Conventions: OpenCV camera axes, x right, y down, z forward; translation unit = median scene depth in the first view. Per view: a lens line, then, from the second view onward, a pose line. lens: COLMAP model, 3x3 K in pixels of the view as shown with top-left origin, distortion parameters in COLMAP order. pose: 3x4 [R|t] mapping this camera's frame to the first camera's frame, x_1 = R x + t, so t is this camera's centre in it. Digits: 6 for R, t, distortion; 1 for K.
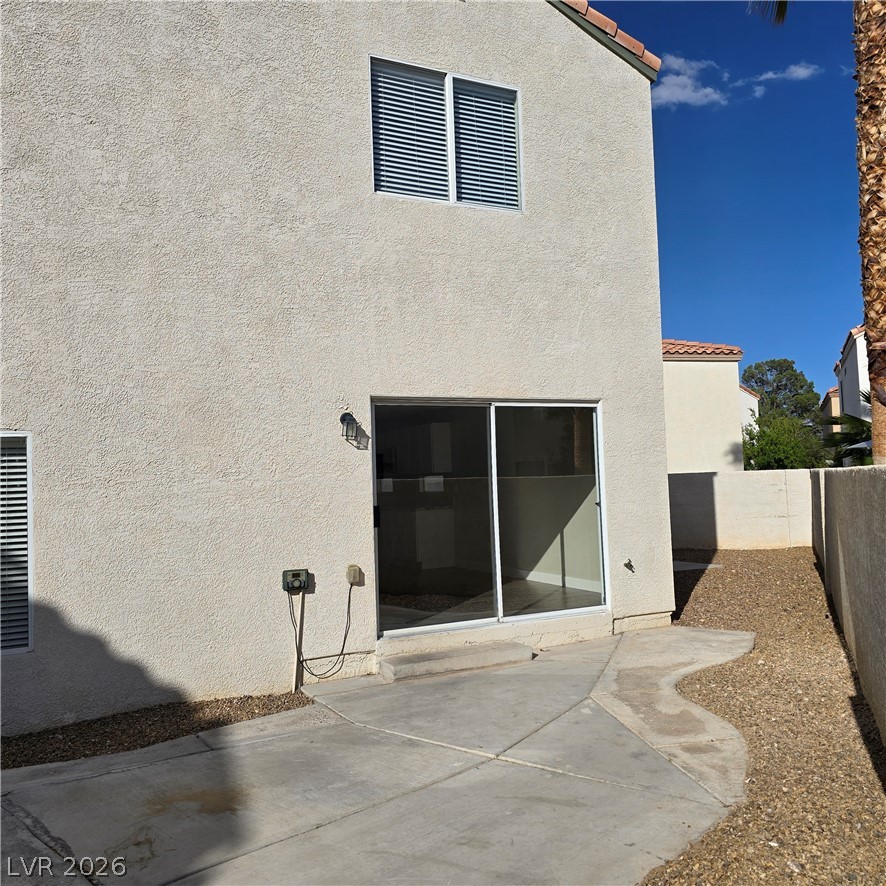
lens RADIAL K [[831.5, 0, 440.9], [0, 831.5, 443.7], [0, 0, 1]] dist [0.014756, 0.000000]
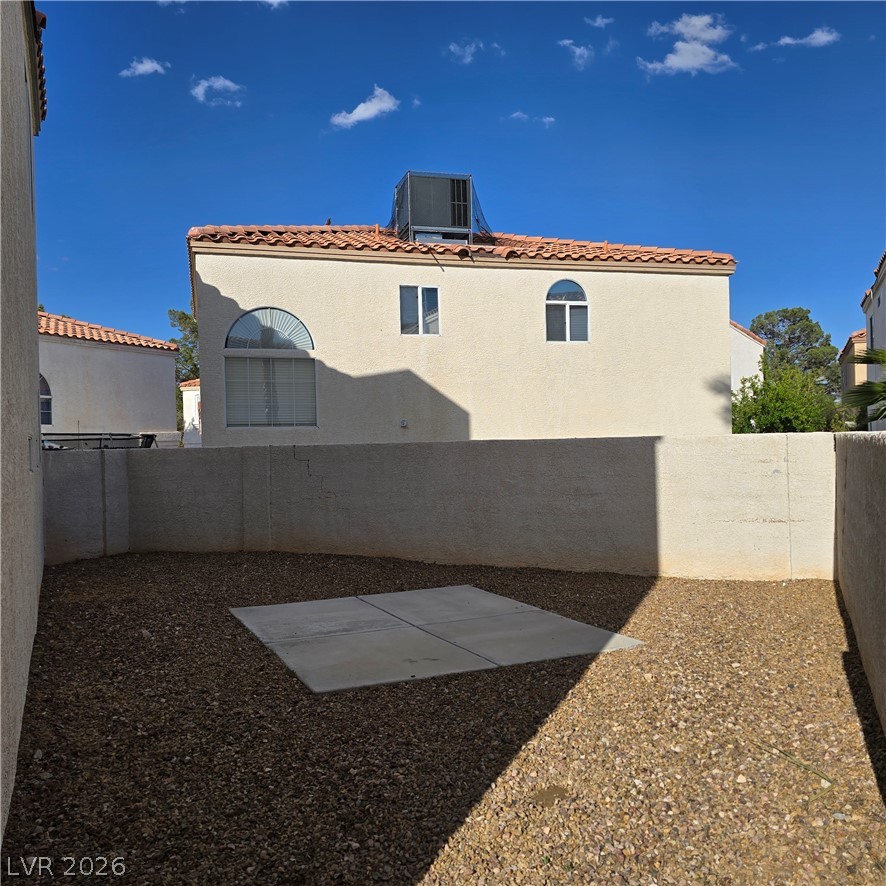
lens RADIAL K [[831.5, 0, 445.4], [0, 831.5, 442.9], [0, 0, 1]] dist [0.014756, 0.000000]
pose [[0.999871, 0.014608, -0.006727, 0.091998], [-0.014260, 0.998691, 0.049113, 0.006775], [0.007436, -0.049010, 0.998771, 0.216079]]
